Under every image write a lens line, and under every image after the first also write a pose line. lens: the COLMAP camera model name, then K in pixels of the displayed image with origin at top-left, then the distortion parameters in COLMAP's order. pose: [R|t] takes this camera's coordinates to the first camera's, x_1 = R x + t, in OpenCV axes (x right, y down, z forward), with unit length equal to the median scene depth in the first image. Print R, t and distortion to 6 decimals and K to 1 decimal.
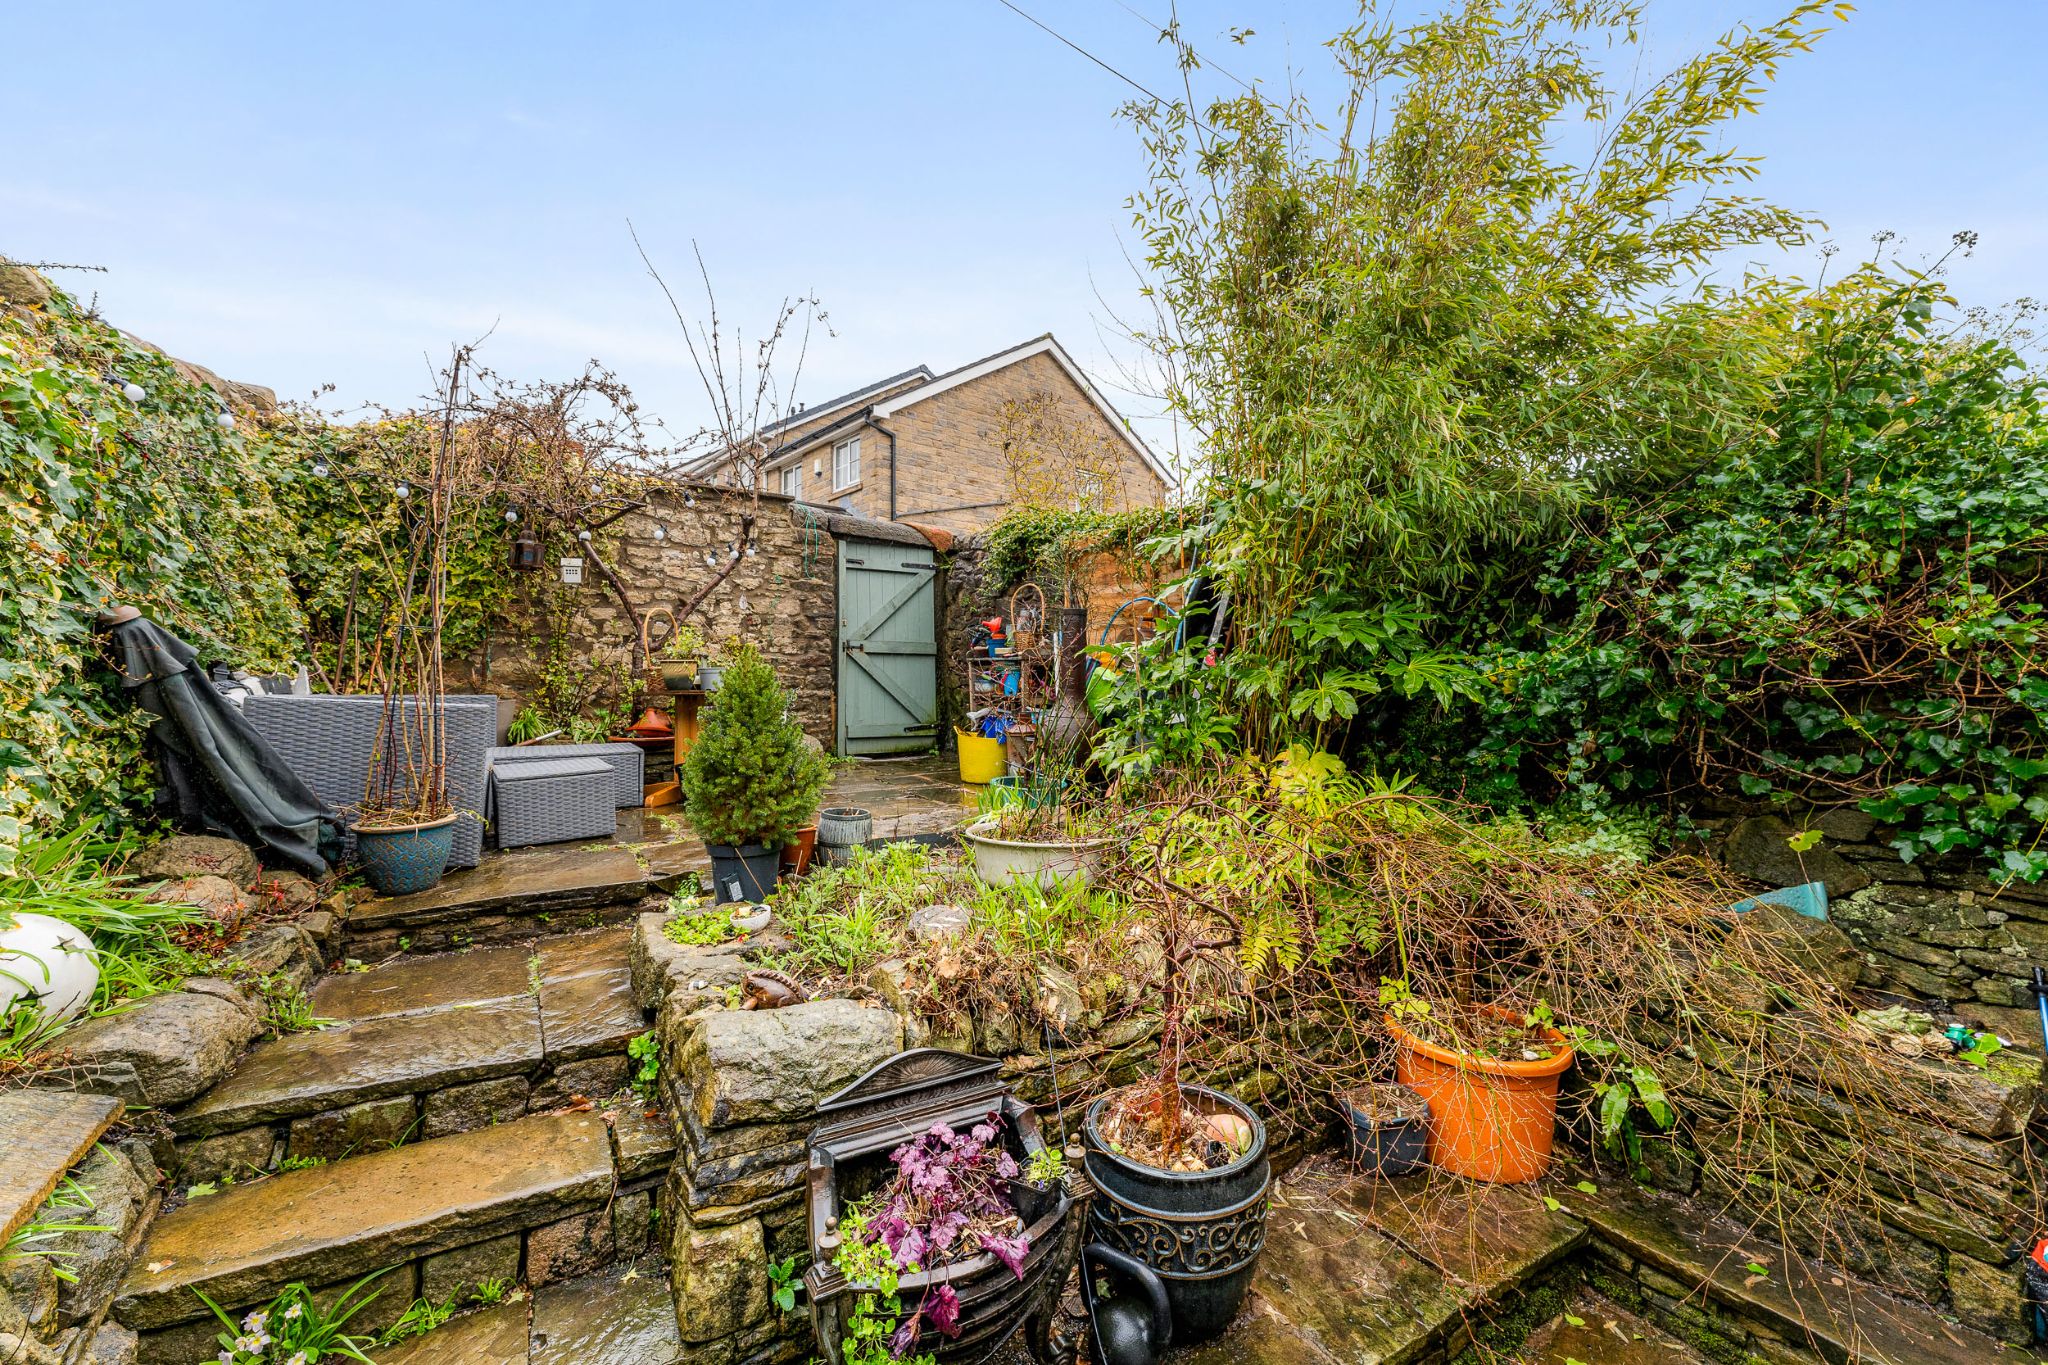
lens RADIAL K [[851.7, 0, 1015.9], [0, 851.7, 685.5], [0, 0, 1]] dist [0.000625, -0.000254]
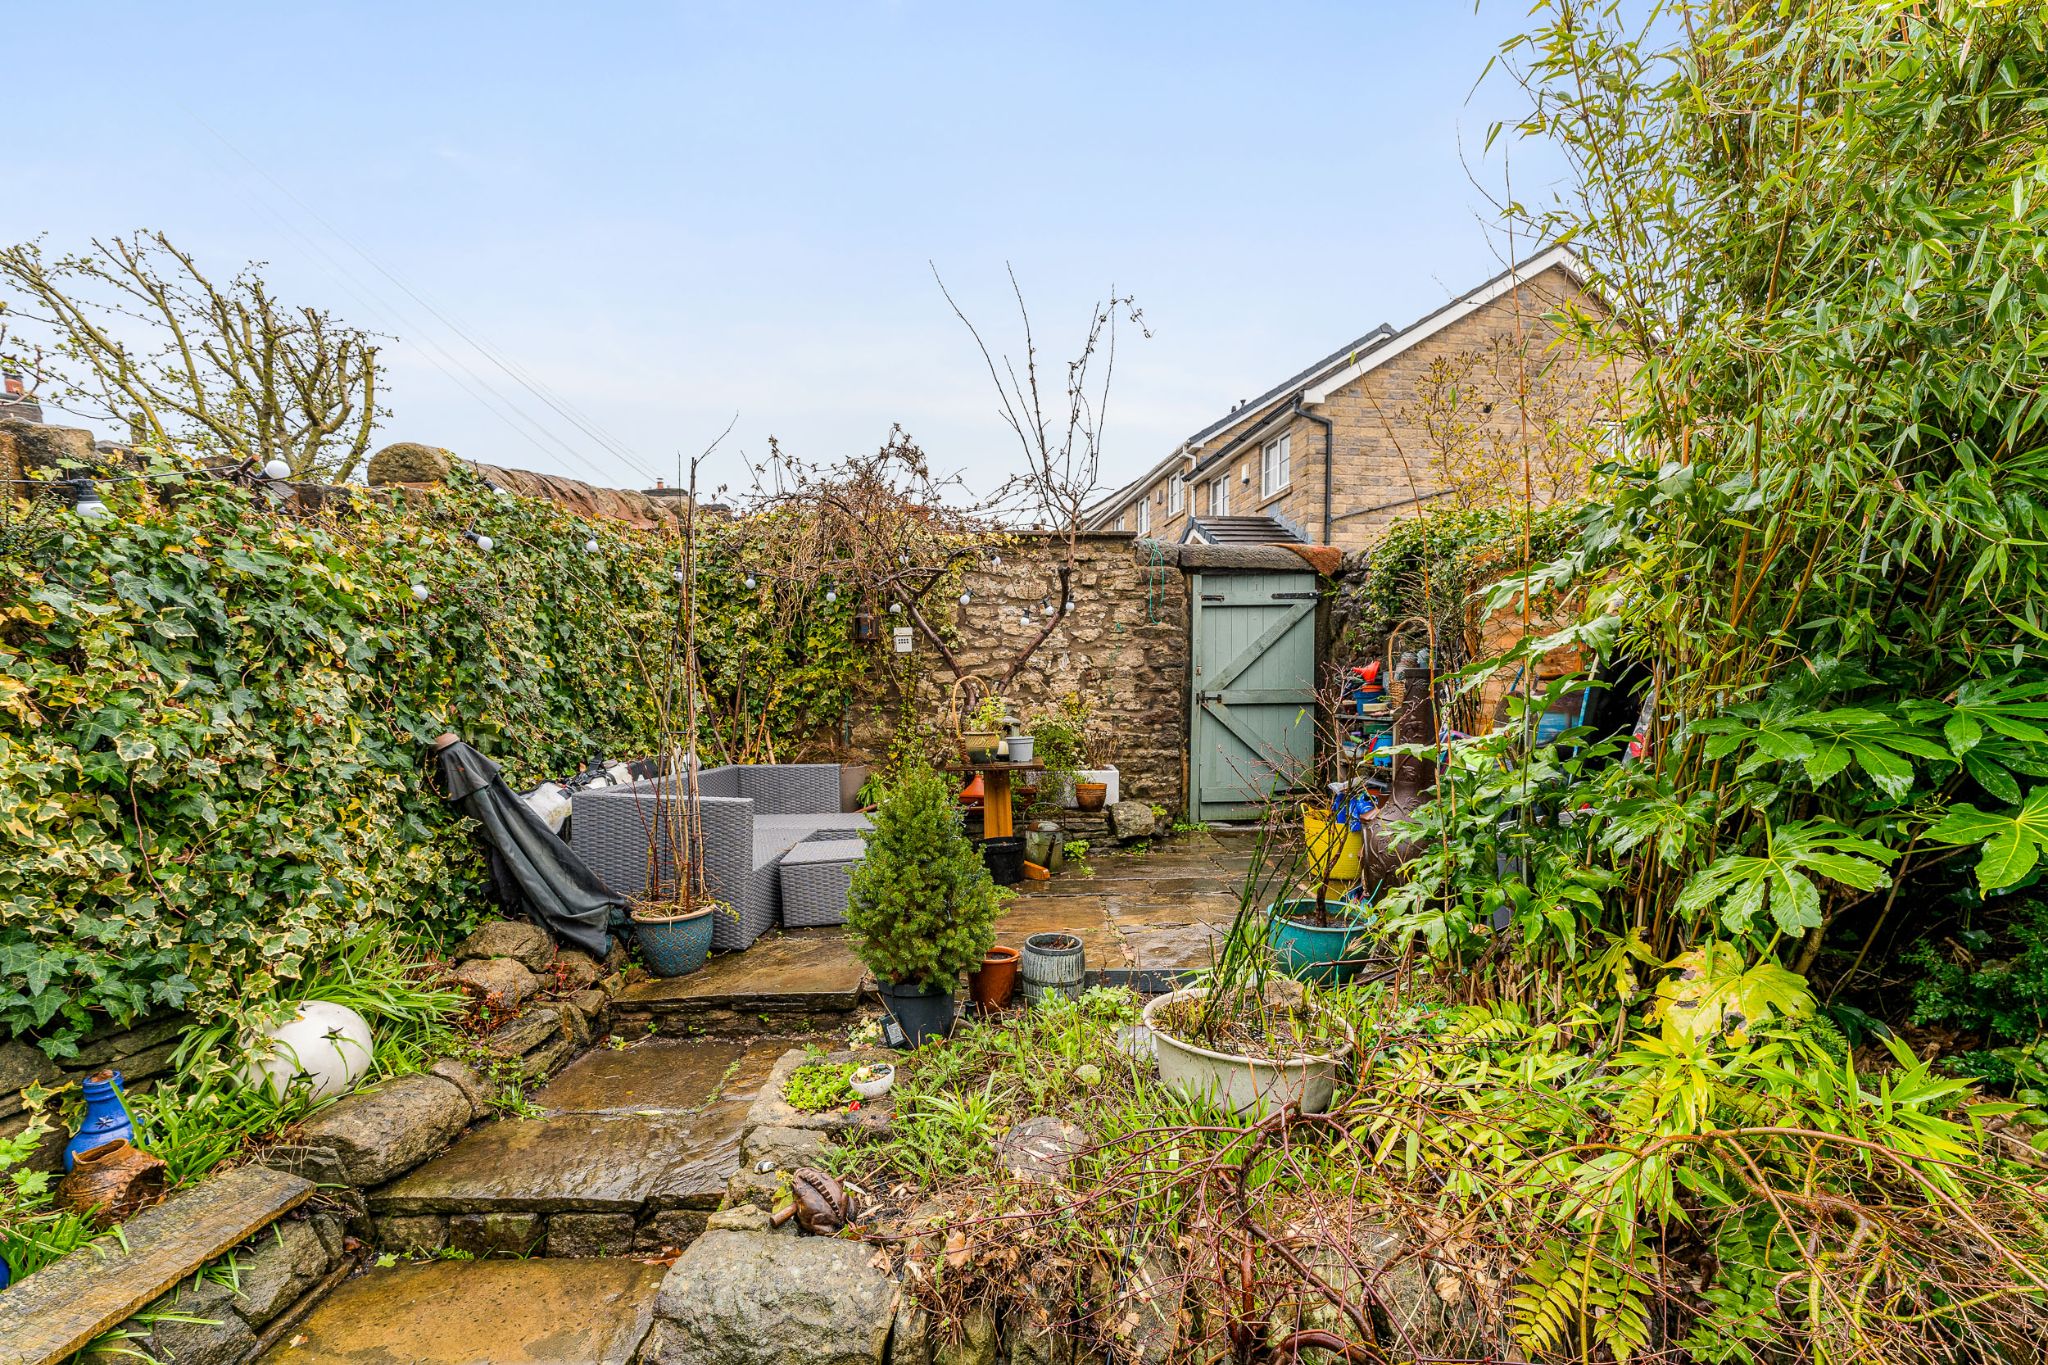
lens RADIAL K [[869.4, 0, 1021.0], [0, 869.4, 786.5], [0, 0, 1]] dist [0.000563, -0.000385]
pose [[0.851406, 0.037190, -0.523187, 0.139219], [0.017728, 0.994873, 0.099568, -0.058204], [0.524207, -0.094048, 0.846382, 0.170318]]
